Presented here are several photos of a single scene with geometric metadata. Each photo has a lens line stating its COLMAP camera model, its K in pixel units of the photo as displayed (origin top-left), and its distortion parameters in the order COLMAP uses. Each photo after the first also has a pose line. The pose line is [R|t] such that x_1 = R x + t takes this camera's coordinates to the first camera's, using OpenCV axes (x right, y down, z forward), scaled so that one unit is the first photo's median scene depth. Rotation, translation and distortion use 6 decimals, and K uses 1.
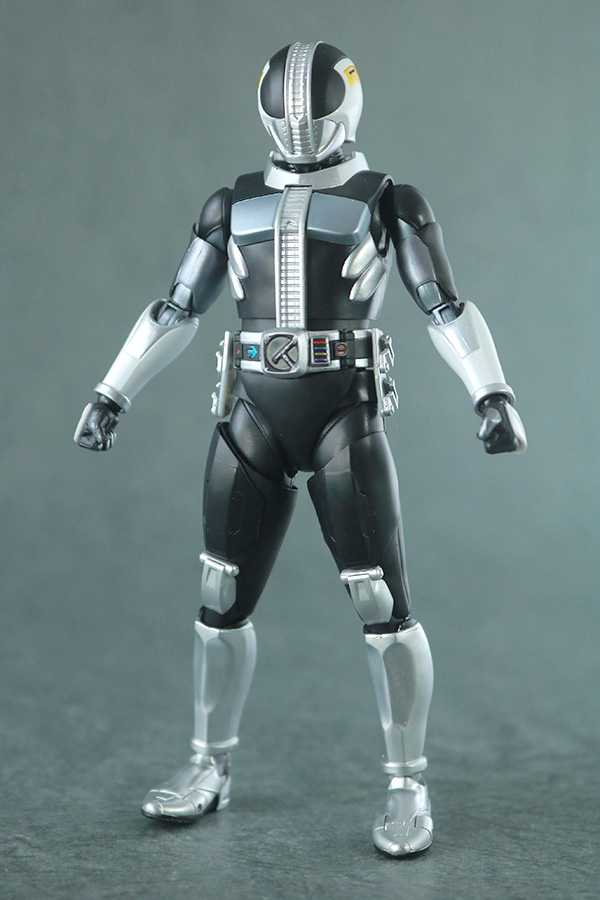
lens RADIAL K [[2104.8, 0, 300.0], [0, 2104.8, 450.0], [0, 0, 1]] dist [0.059397, -0.785857]
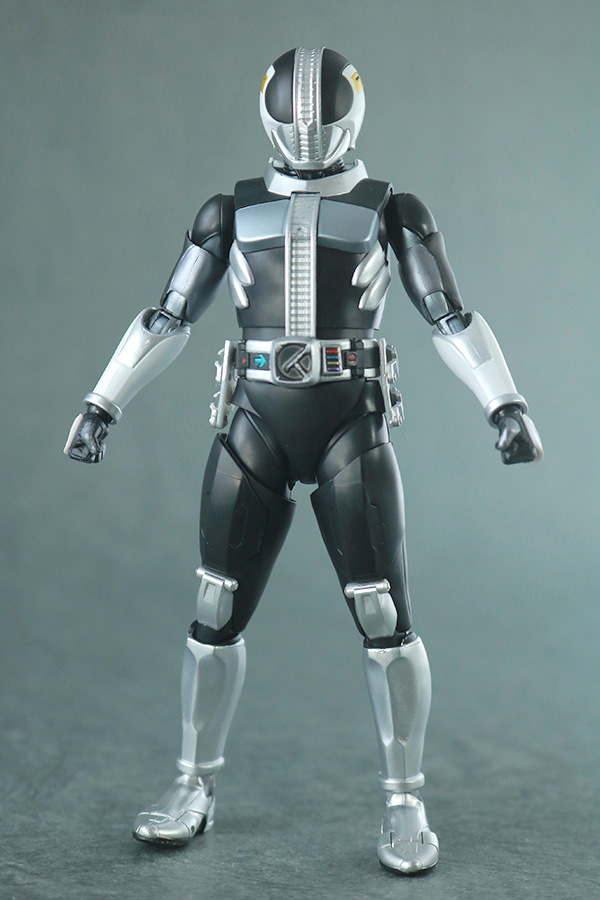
lens RADIAL K [[2104.8, 0, 300.0], [0, 2104.8, 450.0], [0, 0, 1]] dist [0.059397, -0.785857]
pose [[0.991034, 0.000706, 0.133607, -0.133378], [0.001292, 0.999889, -0.014865, 0.009313], [-0.133602, 0.014905, 0.990923, 0.027513]]
